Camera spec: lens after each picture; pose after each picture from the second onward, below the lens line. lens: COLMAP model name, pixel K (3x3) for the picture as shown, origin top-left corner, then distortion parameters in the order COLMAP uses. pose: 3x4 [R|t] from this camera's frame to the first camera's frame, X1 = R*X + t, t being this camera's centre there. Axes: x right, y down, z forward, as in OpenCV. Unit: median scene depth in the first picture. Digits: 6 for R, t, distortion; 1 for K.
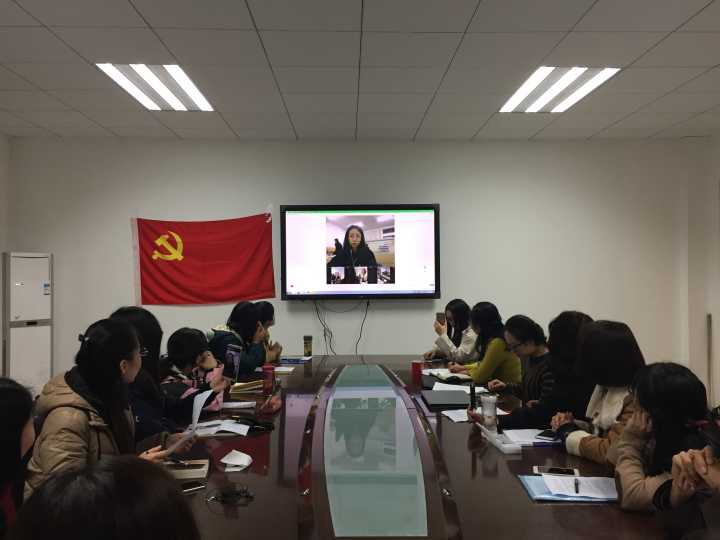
lens RADIAL K [[603.2, 0, 361.0], [0, 603.2, 269.2], [0, 0, 1]] dist [0.061537, -0.065570]
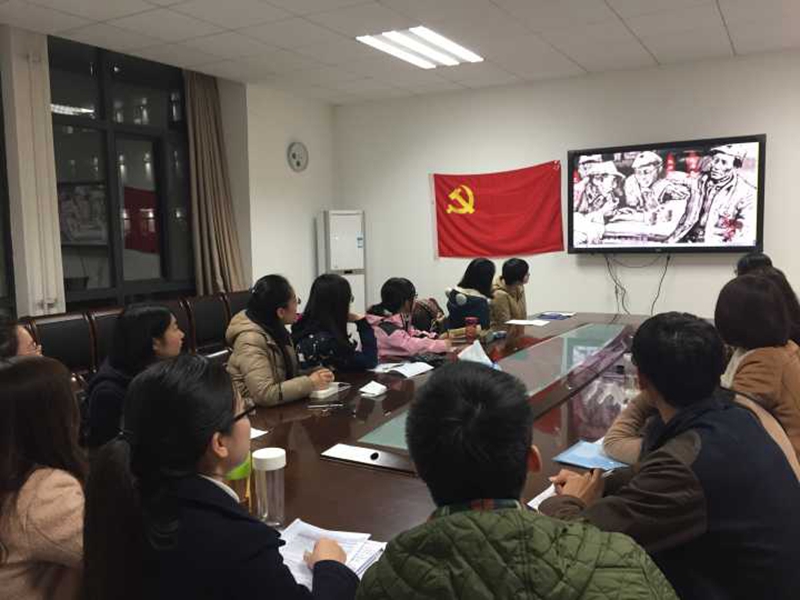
lens RADIAL K [[670.2, 0, 400.4], [0, 670.2, 301.8], [0, 0, 1]] dist [0.061537, -0.065570]
pose [[0.864167, 0.042786, -0.501382, 0.168965], [0.020708, 0.992511, 0.120389, -0.005824], [0.502779, -0.114419, 0.856809, -0.039001]]
